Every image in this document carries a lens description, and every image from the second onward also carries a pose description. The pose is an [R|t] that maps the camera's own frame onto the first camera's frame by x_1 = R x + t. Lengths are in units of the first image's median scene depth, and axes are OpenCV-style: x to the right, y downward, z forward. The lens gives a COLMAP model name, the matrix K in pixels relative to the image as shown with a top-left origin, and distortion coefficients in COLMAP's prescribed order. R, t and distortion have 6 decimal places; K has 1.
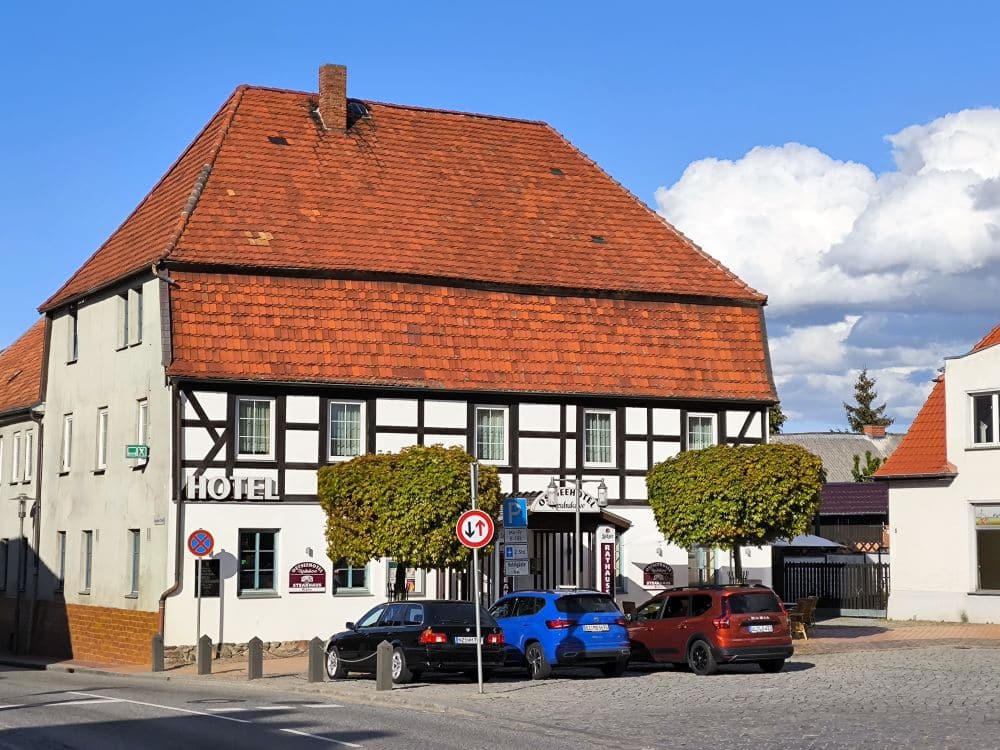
lens RADIAL K [[1959.9, 0, 500.5], [0, 1959.9, 374.9], [0, 0, 1]] dist [0.081437, 0.000000]
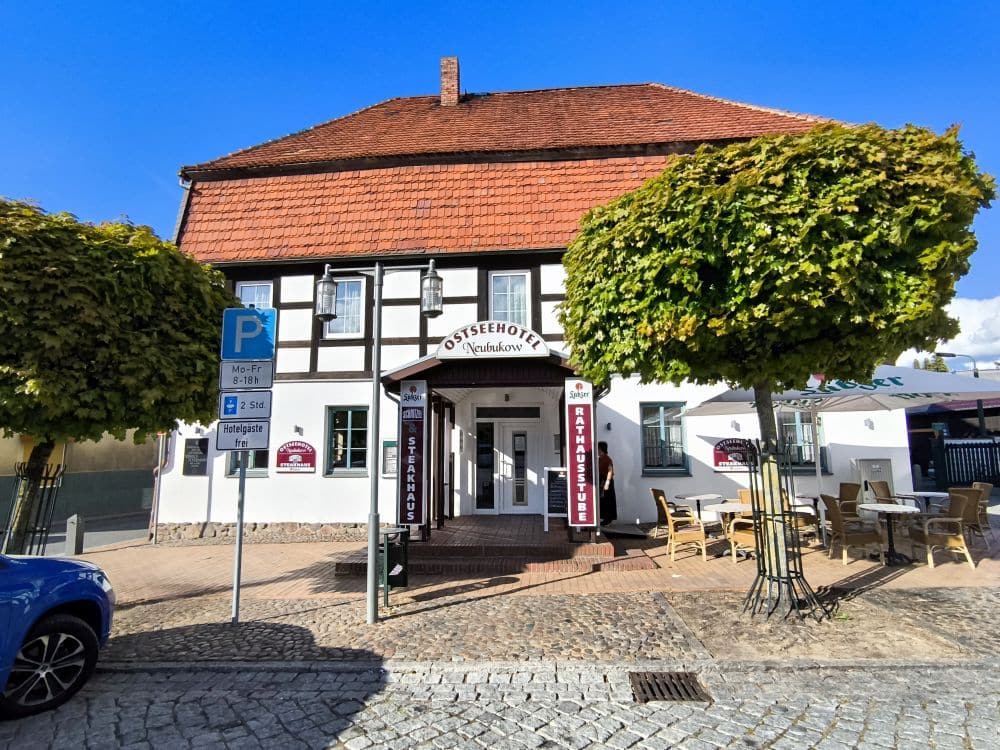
lens RADIAL K [[549.7, 0, 497.2], [0, 549.7, 375.2], [0, 0, 1]] dist [-0.020302, 0.001264]
pose [[0.843432, -0.082709, -0.530830, 0.129426], [0.054356, 0.996145, -0.068845, 0.085532], [0.534478, 0.029212, 0.844677, 0.809561]]
